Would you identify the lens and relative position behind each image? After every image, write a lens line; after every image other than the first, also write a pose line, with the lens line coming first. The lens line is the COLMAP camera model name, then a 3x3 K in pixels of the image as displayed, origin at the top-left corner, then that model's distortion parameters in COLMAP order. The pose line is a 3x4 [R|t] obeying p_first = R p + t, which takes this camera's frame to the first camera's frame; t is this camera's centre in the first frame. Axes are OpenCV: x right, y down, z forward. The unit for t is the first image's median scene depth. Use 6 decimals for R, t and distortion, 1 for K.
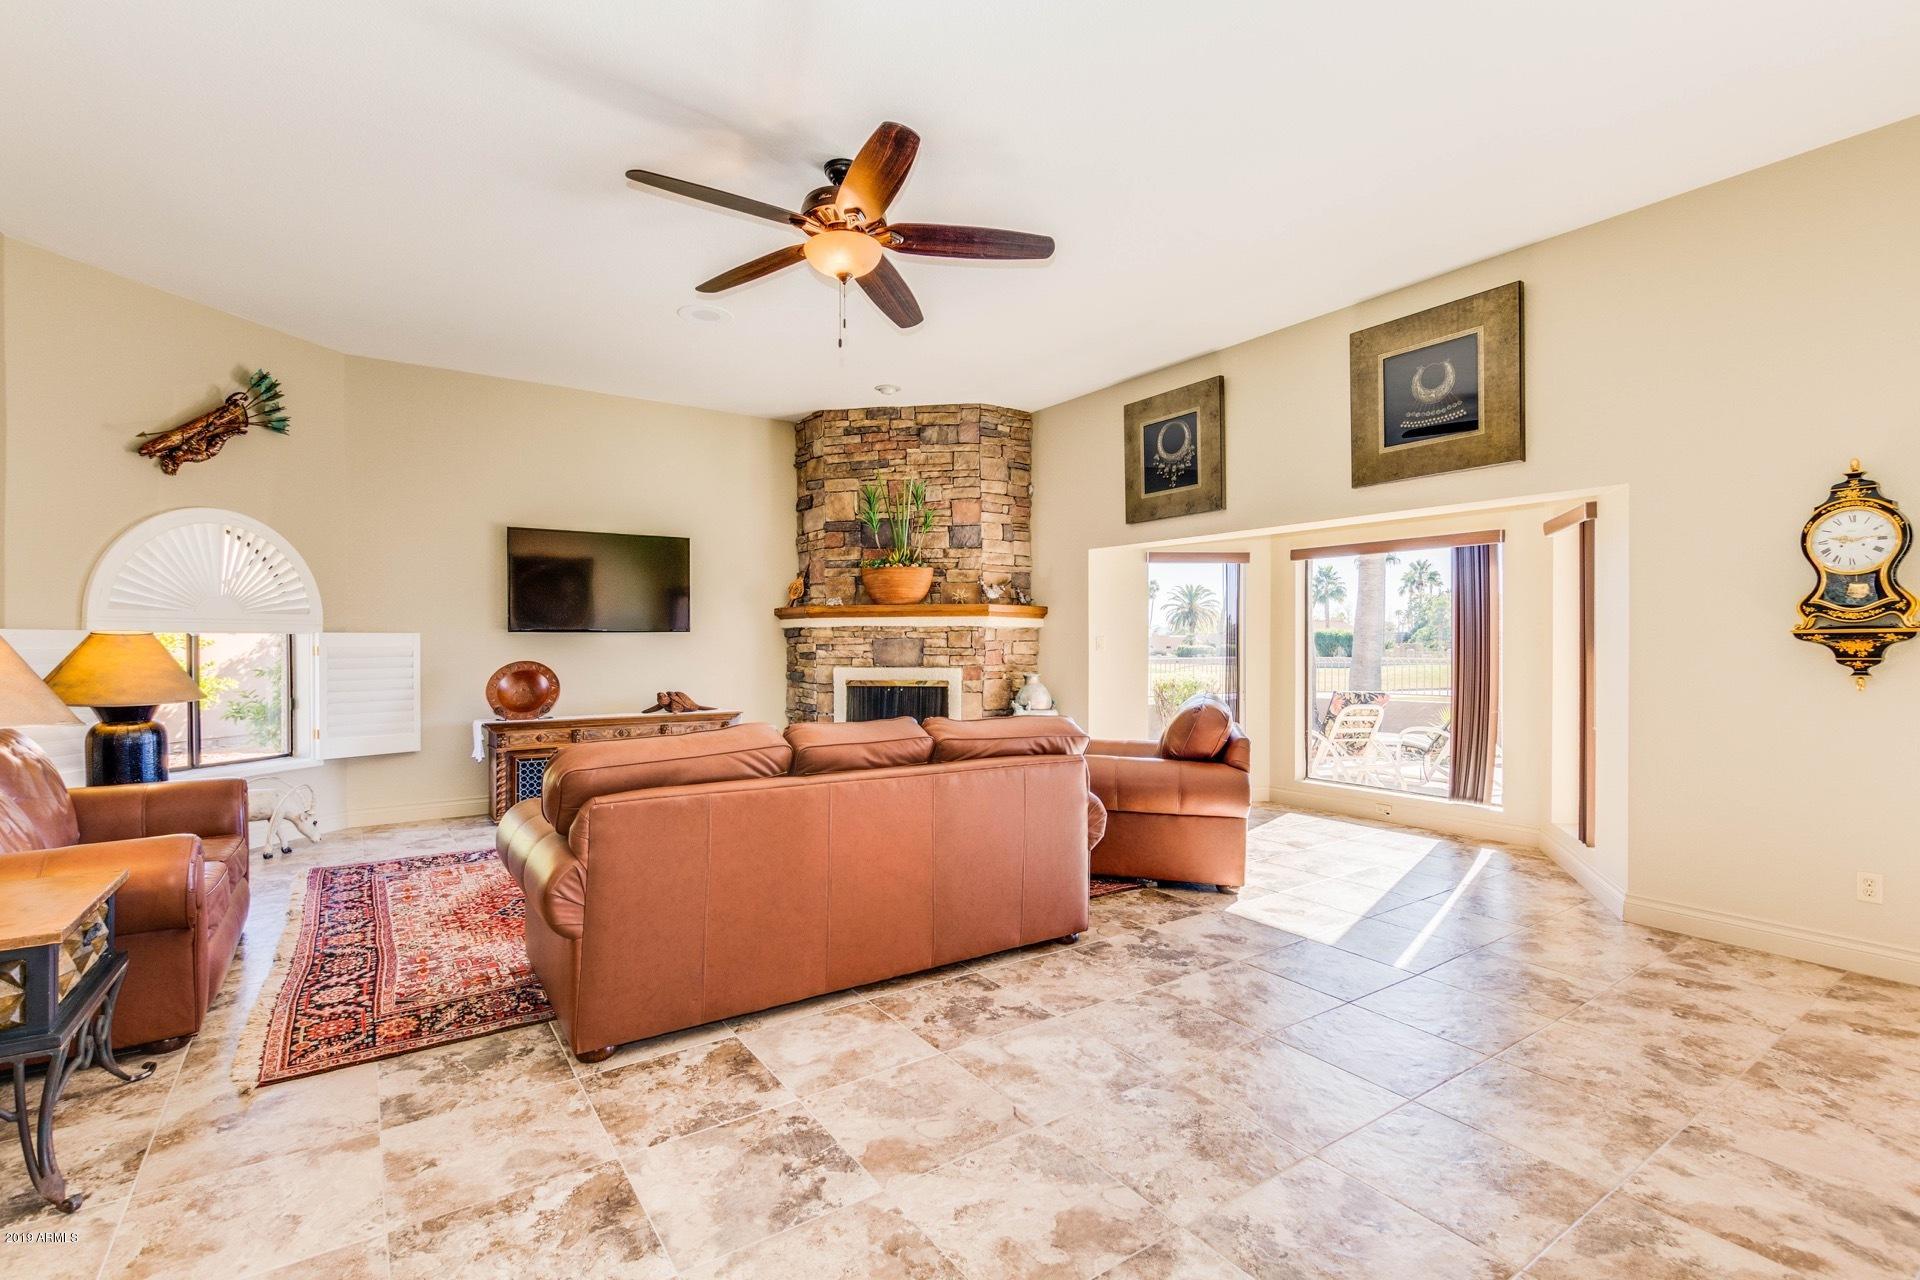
lens RADIAL K [[897.1, 0, 974.5], [0, 897.1, 639.9], [0, 0, 1]] dist [-0.002478, -0.000731]
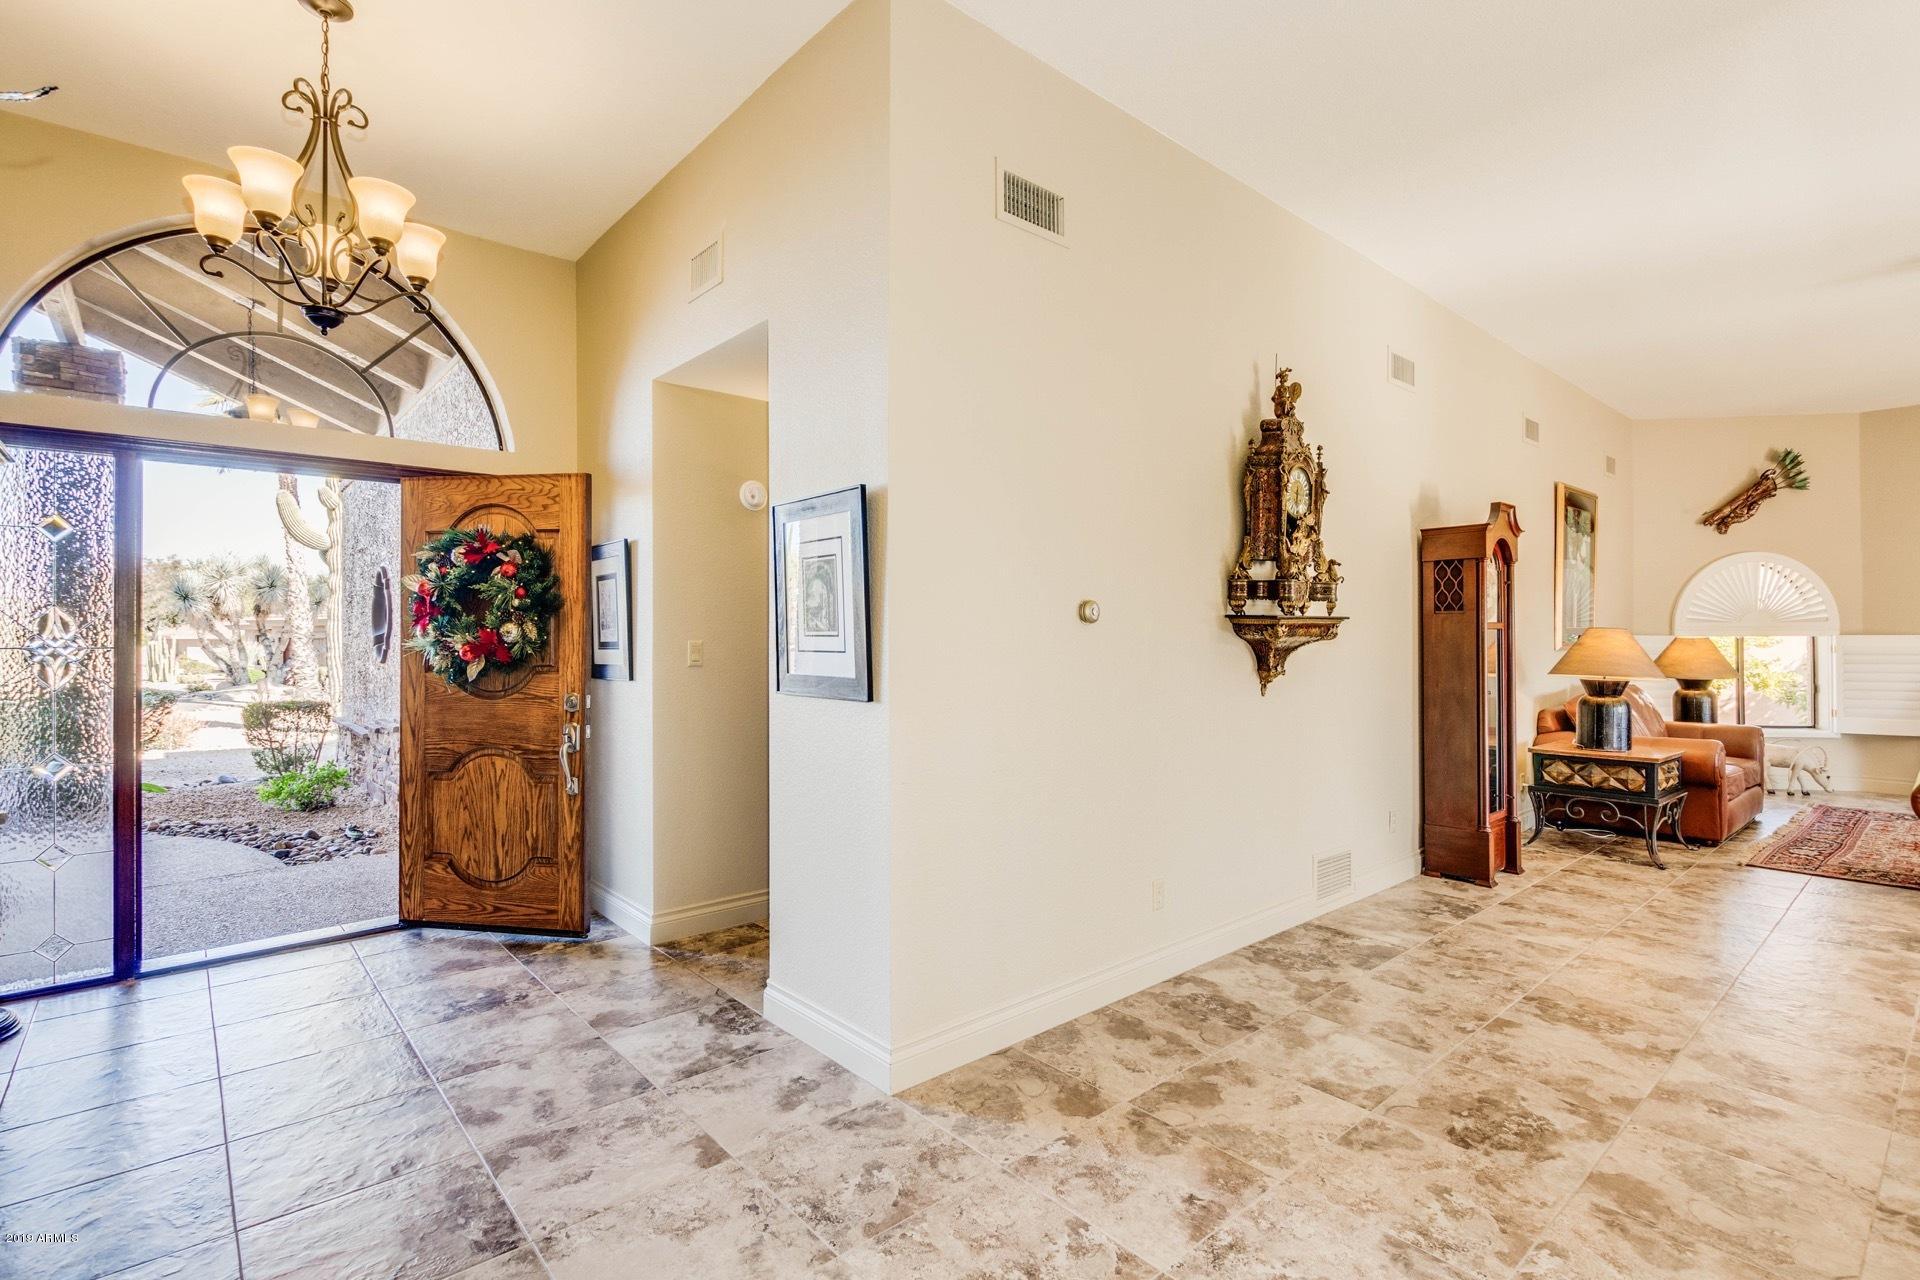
lens RADIAL K [[897.1, 0, 973.3], [0, 897.1, 639.3], [0, 0, 1]] dist [-0.002478, -0.000731]
pose [[0.117497, -0.001941, -0.993071, 0.486432], [0.002786, 0.999995, -0.001625, -0.004074], [0.993069, -0.002576, 0.117502, -0.470800]]
